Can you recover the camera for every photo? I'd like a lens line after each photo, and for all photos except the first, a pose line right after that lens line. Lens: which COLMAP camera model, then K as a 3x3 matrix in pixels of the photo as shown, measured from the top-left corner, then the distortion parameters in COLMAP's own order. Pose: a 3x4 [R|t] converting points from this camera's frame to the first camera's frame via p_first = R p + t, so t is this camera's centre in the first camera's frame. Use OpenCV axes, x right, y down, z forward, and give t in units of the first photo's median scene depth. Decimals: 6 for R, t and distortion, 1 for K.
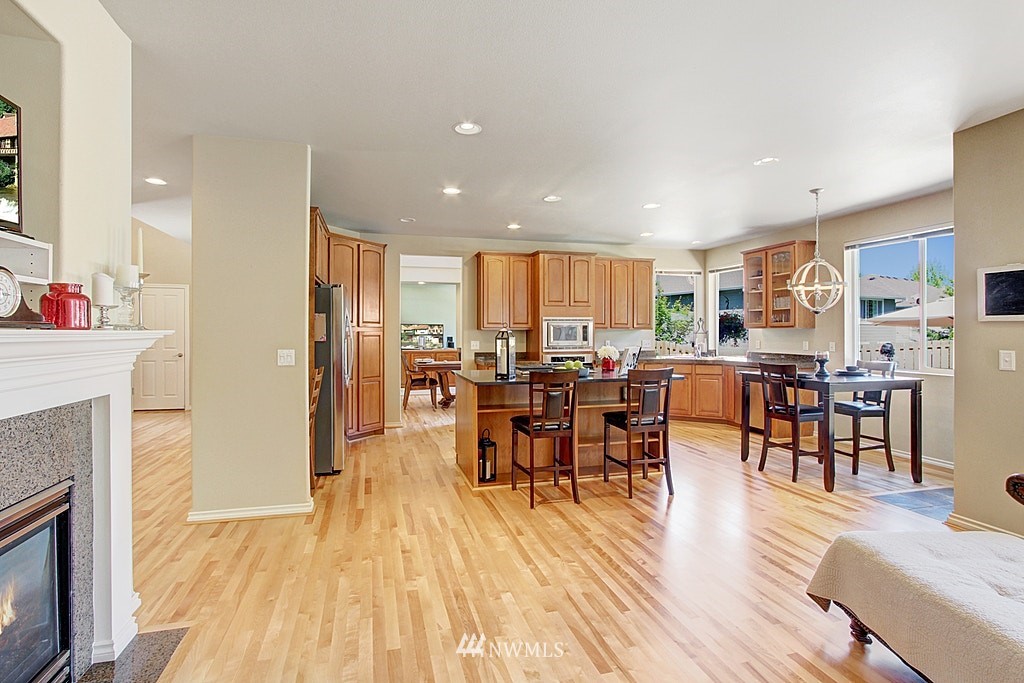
lens RADIAL K [[477.0, 0, 515.1], [0, 477.0, 317.0], [0, 0, 1]] dist [-0.017847, 0.000790]
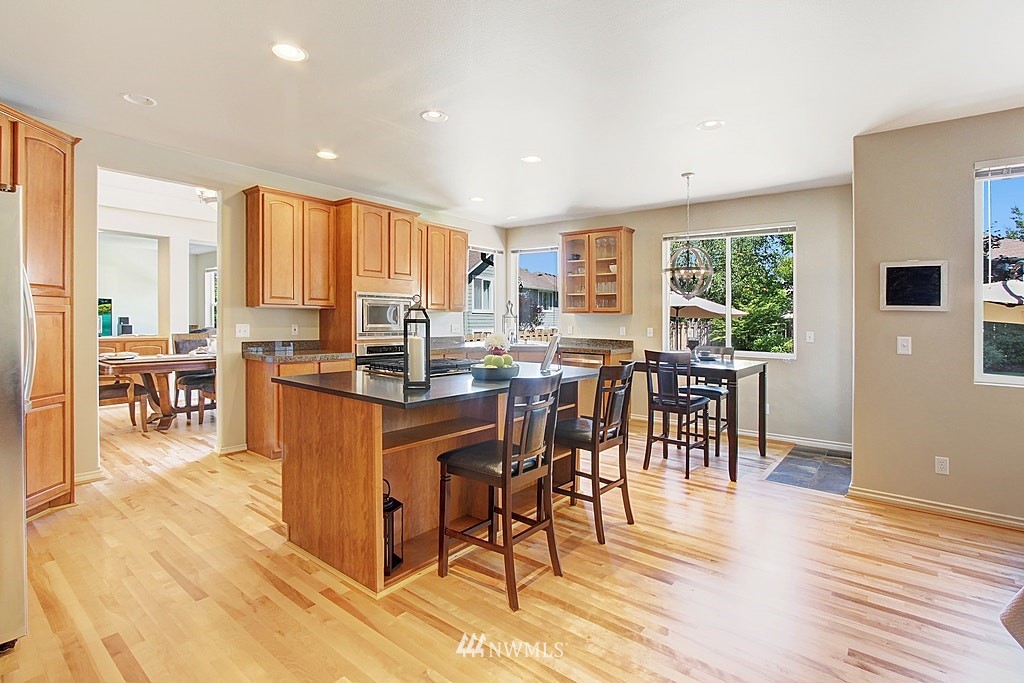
lens RADIAL K [[477.0, 0, 515.1], [0, 477.0, 317.0], [0, 0, 1]] dist [-0.017847, 0.000790]
pose [[0.815708, 0.014626, 0.578279, -0.171846], [-0.034527, 0.999129, 0.023432, 0.014219], [-0.577433, -0.039080, 0.815502, 0.295553]]
